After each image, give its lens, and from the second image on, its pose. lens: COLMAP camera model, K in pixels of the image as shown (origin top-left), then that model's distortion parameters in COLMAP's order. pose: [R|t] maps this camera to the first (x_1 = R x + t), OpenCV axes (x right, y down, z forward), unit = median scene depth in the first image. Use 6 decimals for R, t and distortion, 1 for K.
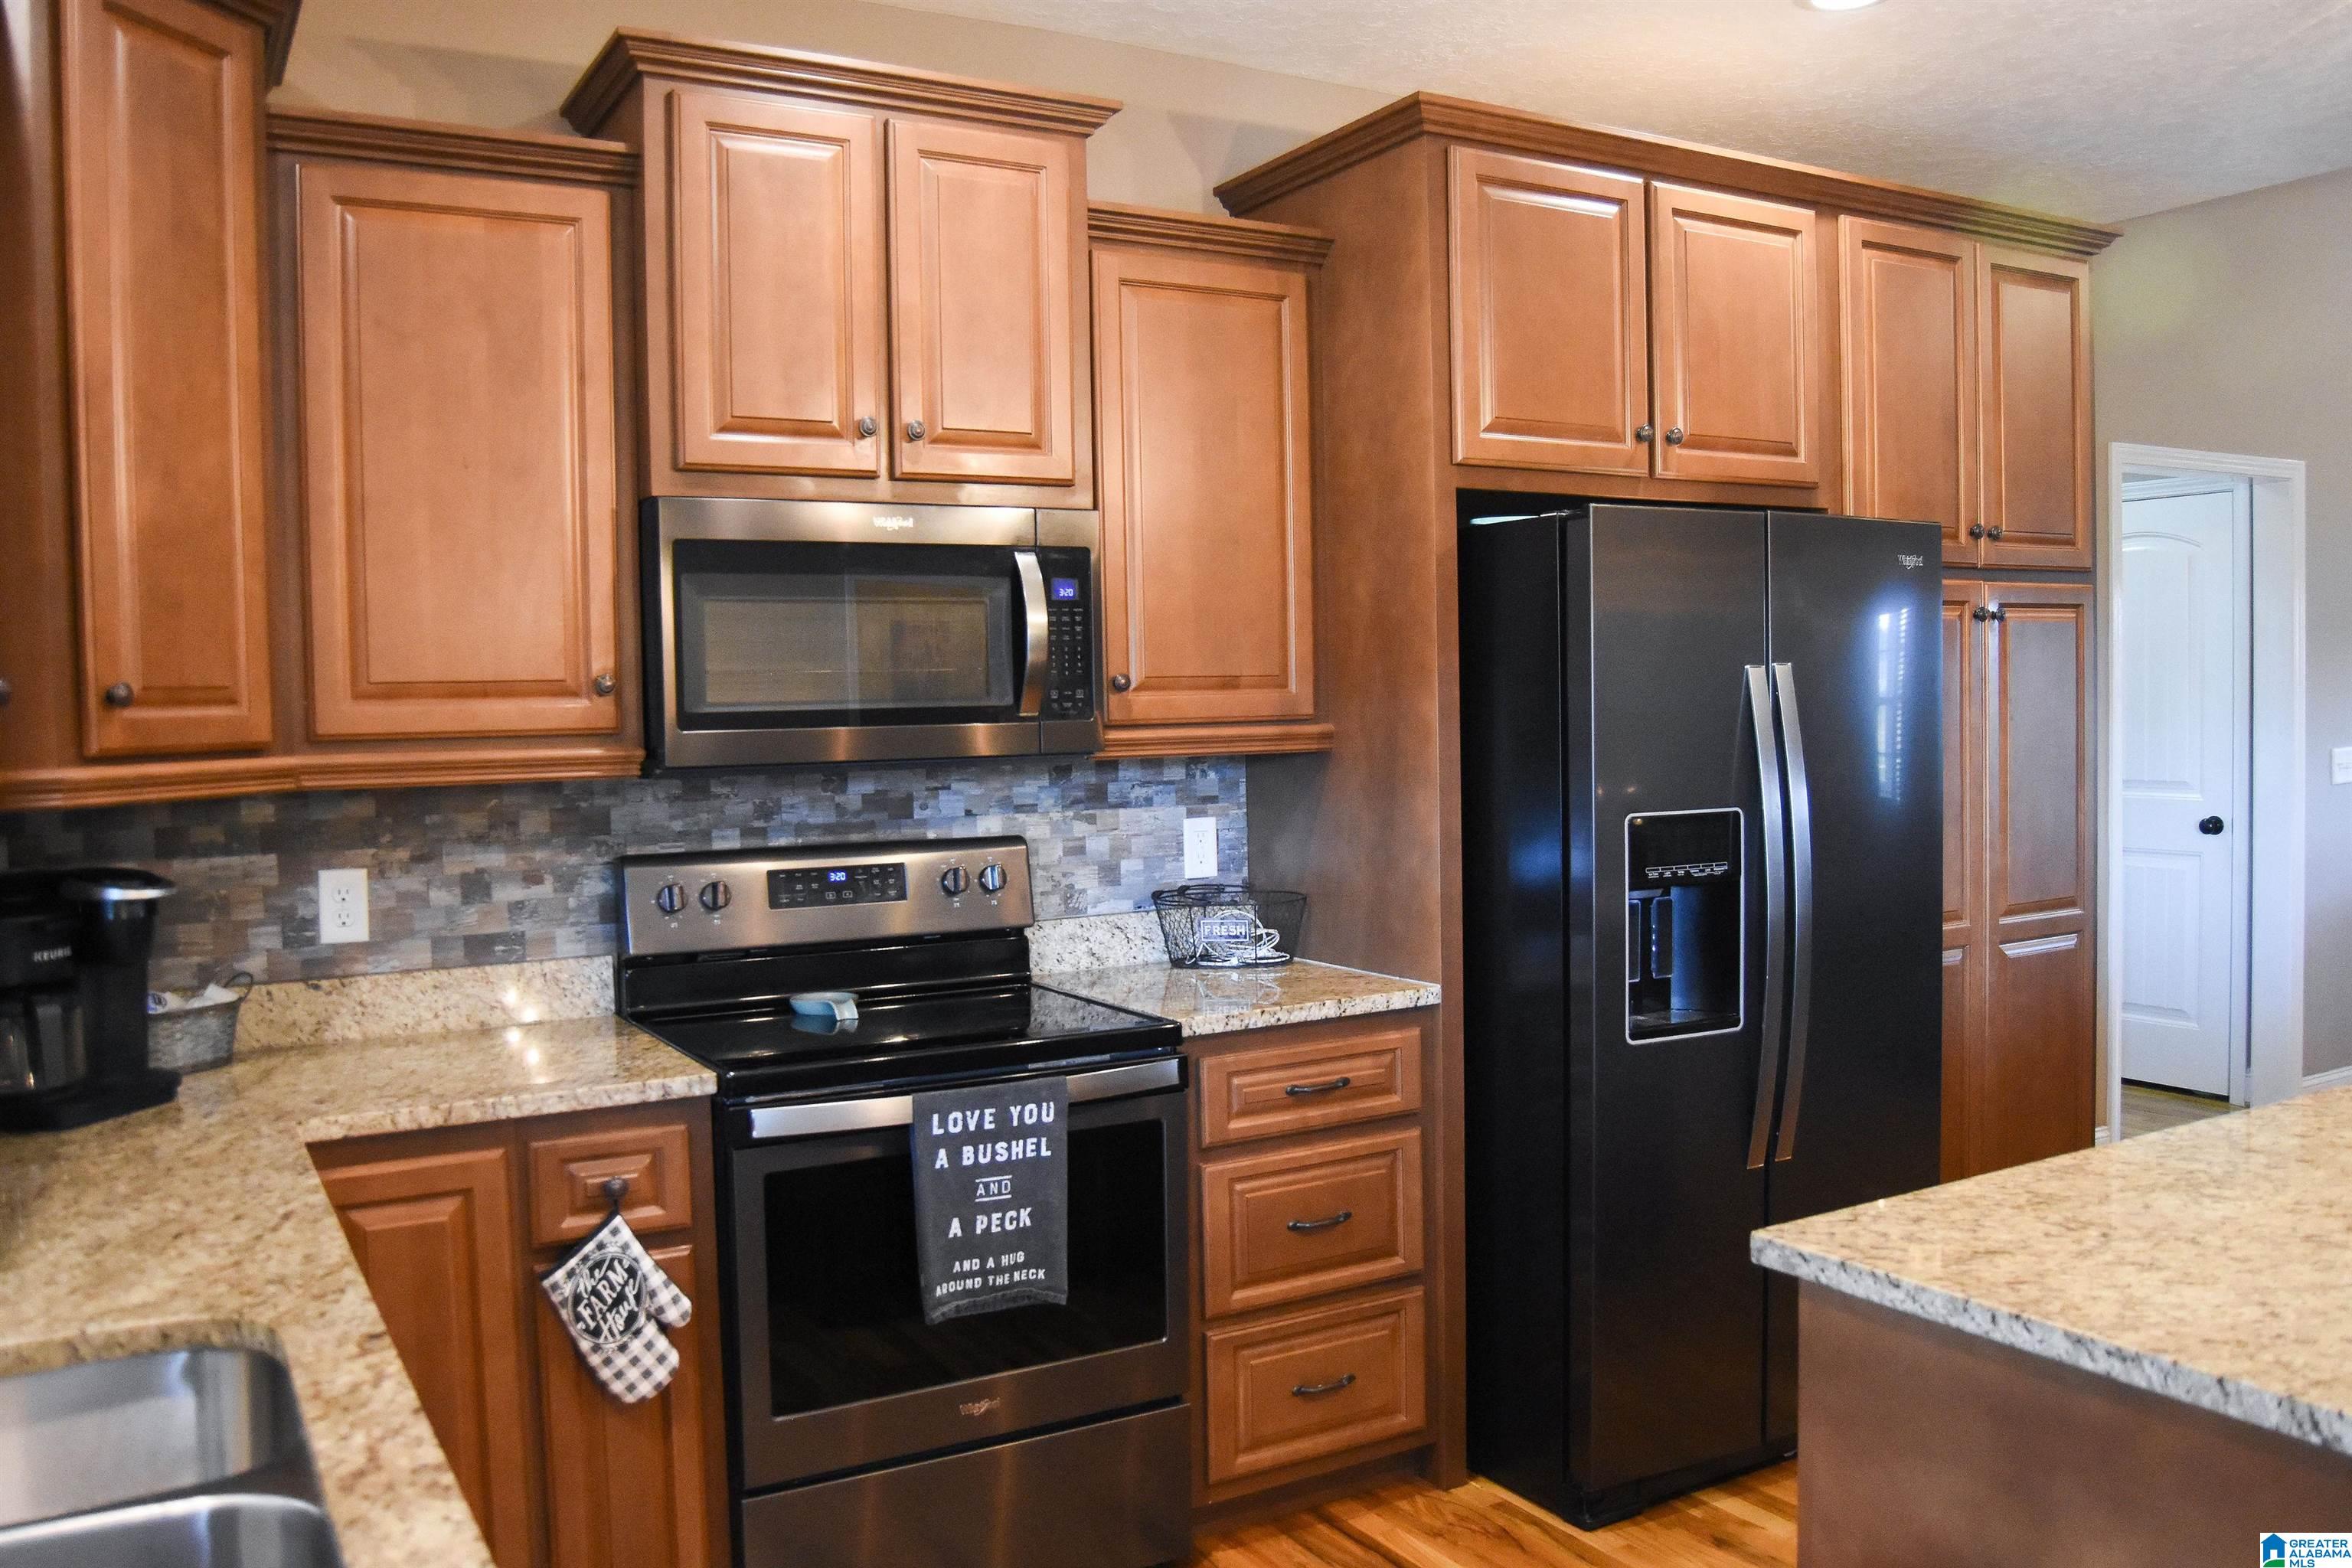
lens RADIAL K [[1903.5, 0, 1171.4], [0, 1903.5, 778.6], [0, 0, 1]] dist [-0.099990, 0.043711]
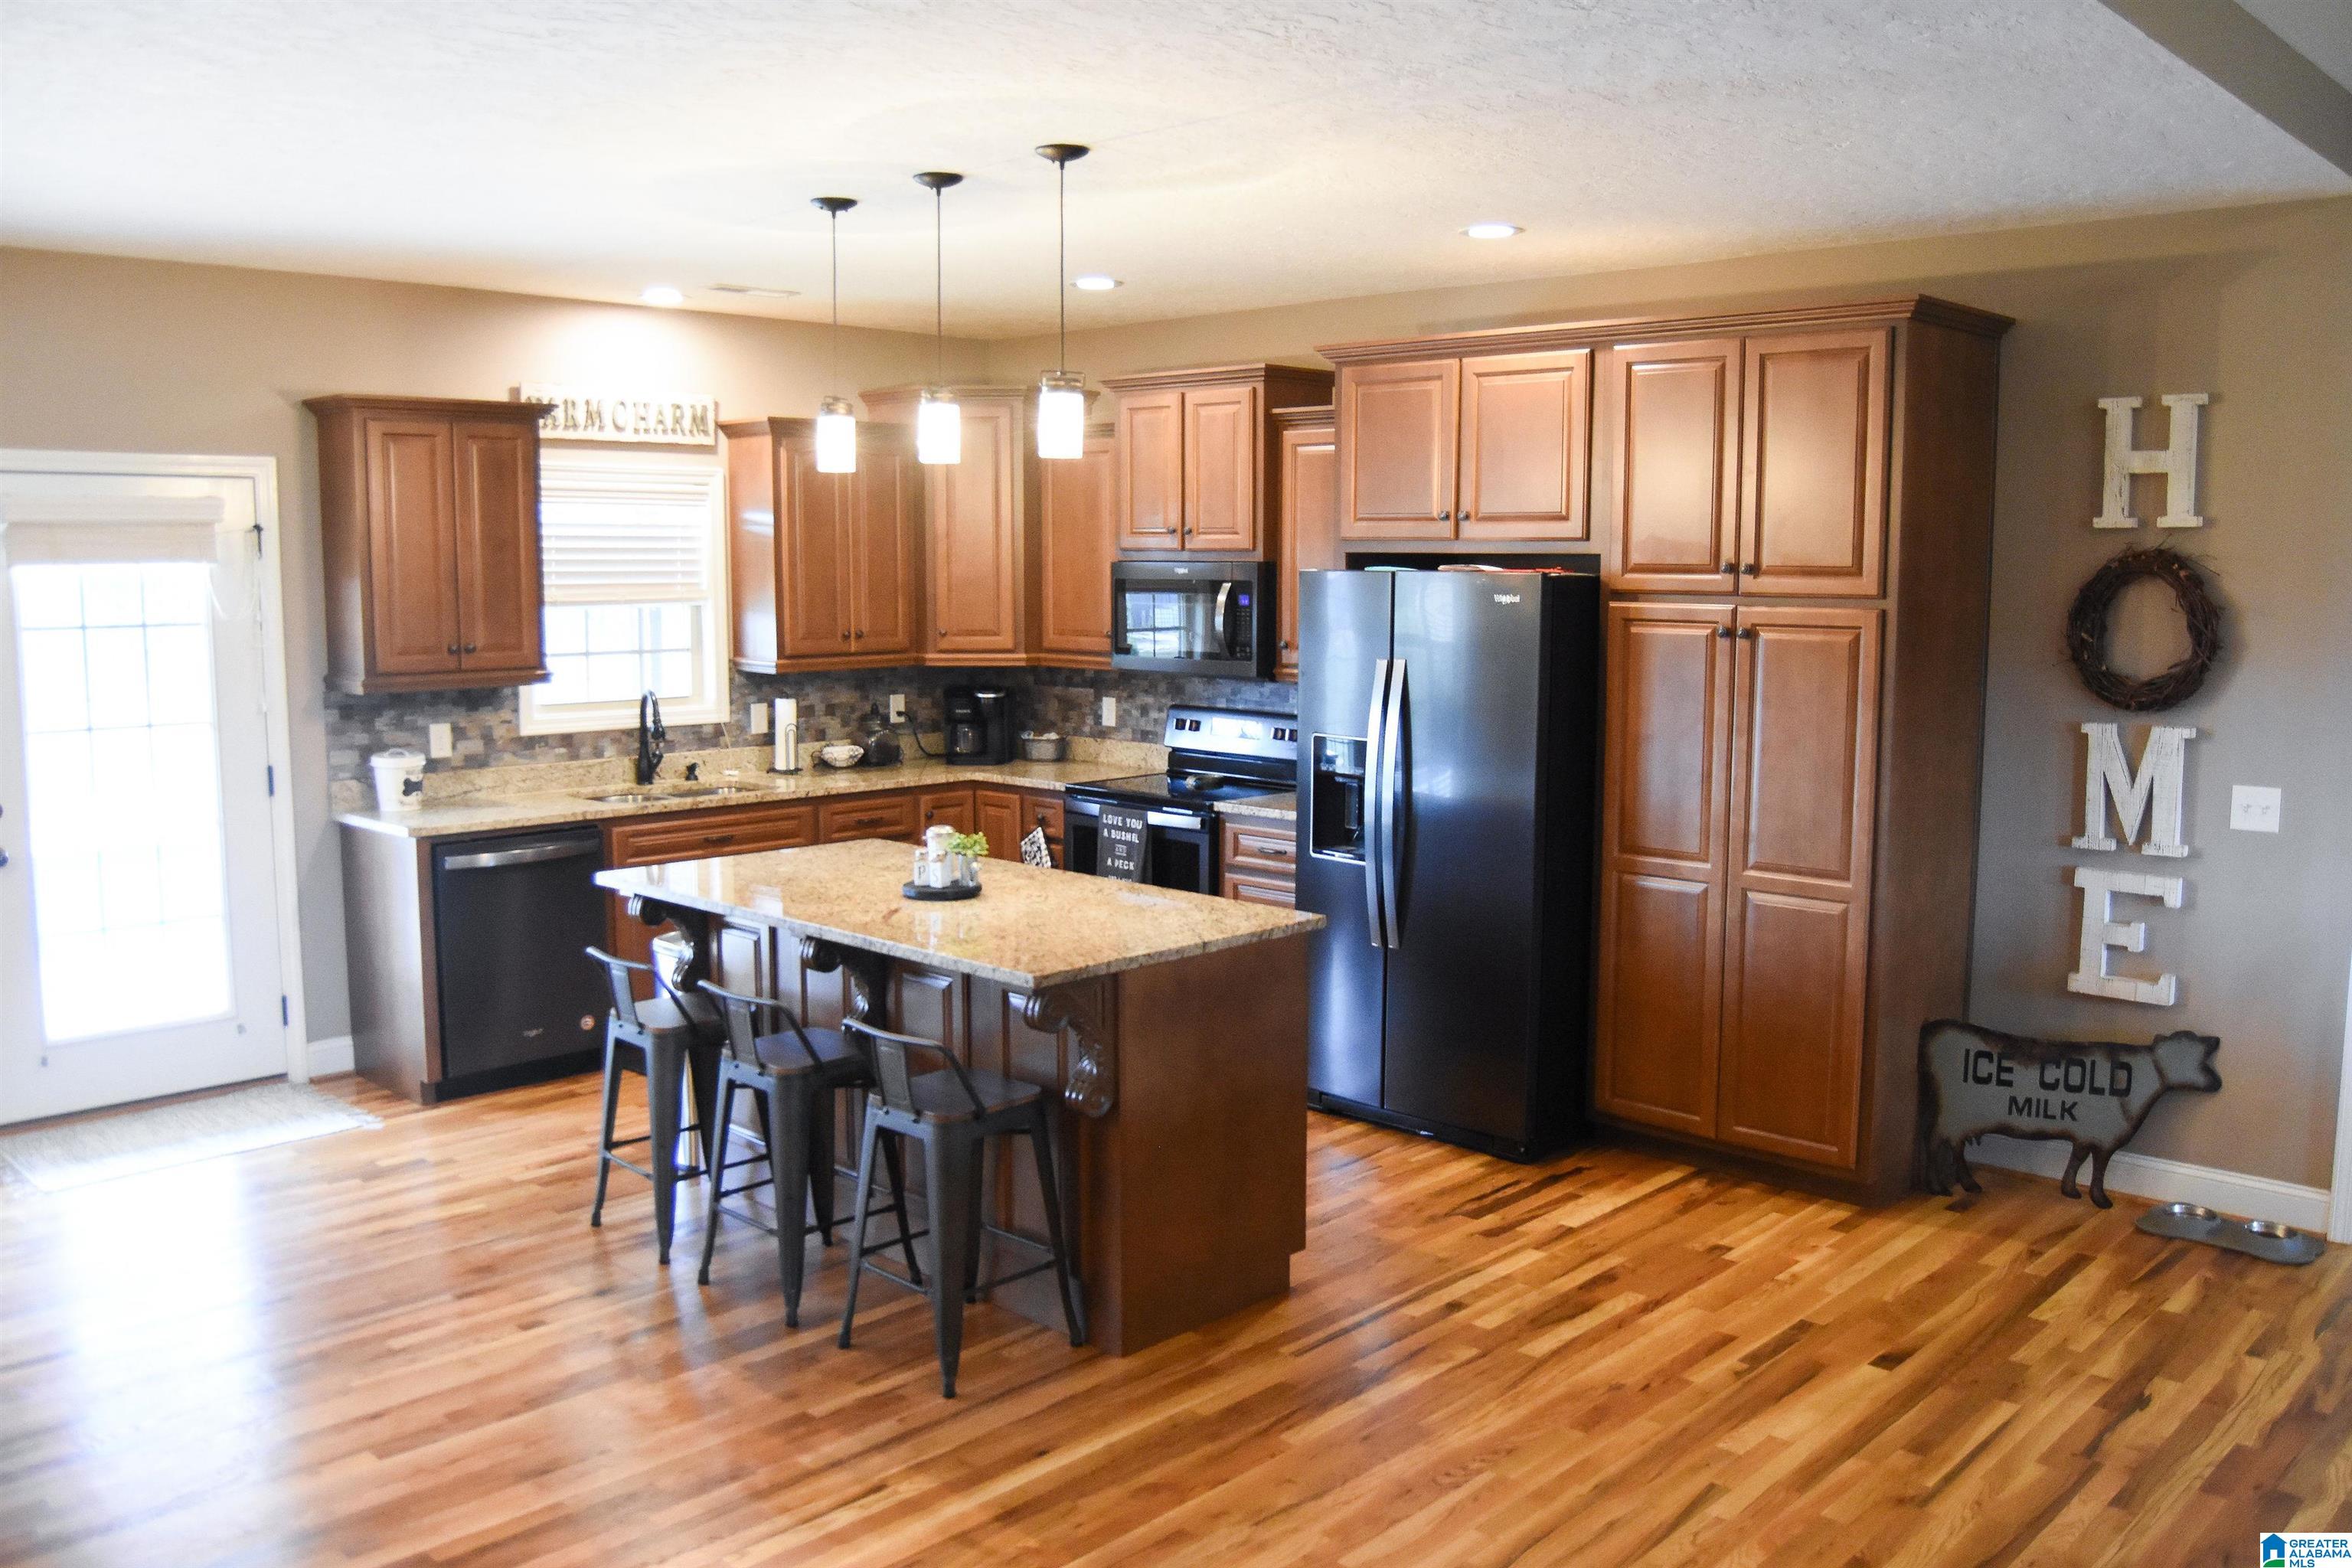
lens RADIAL K [[1903.5, 0, 1205.7], [0, 1903.5, 795.4], [0, 0, 1]] dist [-0.099990, 0.043711]
pose [[0.283379, 0.141970, -0.948441, 2.118123], [-0.051736, 0.989805, 0.132703, -0.174309], [0.957612, 0.011464, 0.287834, 0.368792]]
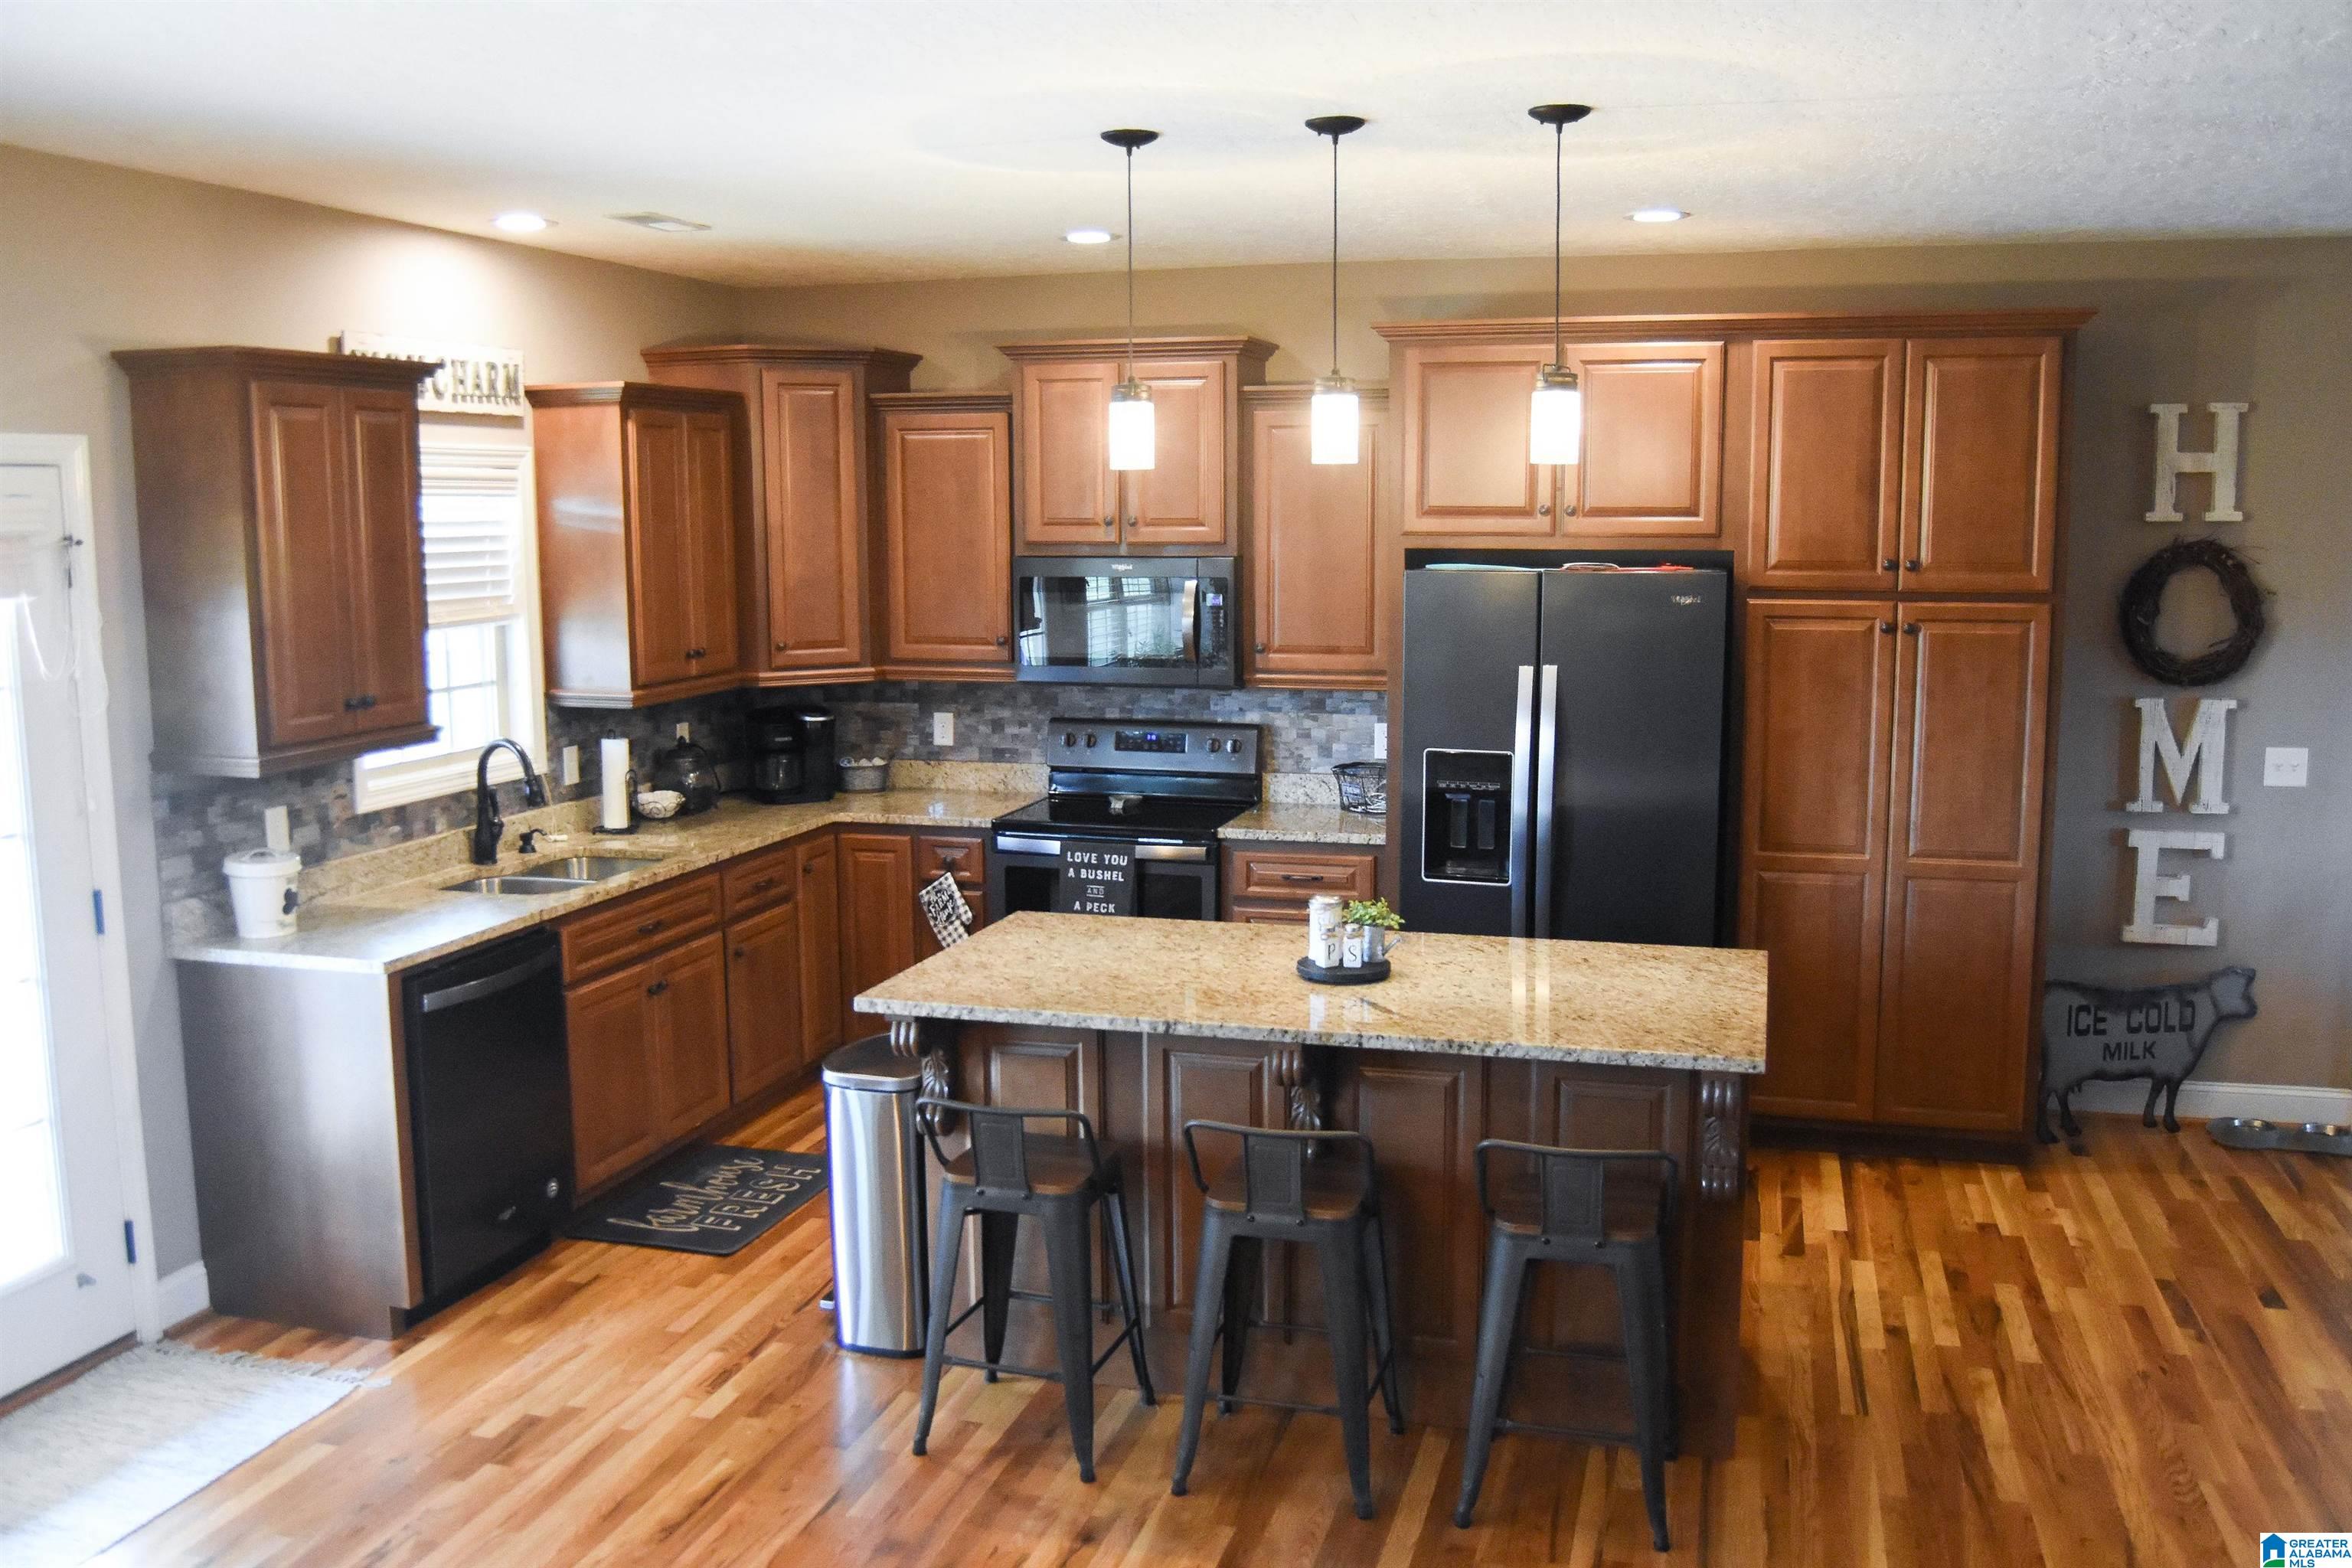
lens RADIAL K [[2008.6, 0, 1174.8], [0, 2008.6, 787.9], [0, 0, 1]] dist [-0.088314, 0.023824]
pose [[0.689764, 0.119406, -0.714120, 1.467040], [-0.041382, 0.991197, 0.125764, -0.174852], [0.722850, -0.057196, 0.688633, -0.454873]]
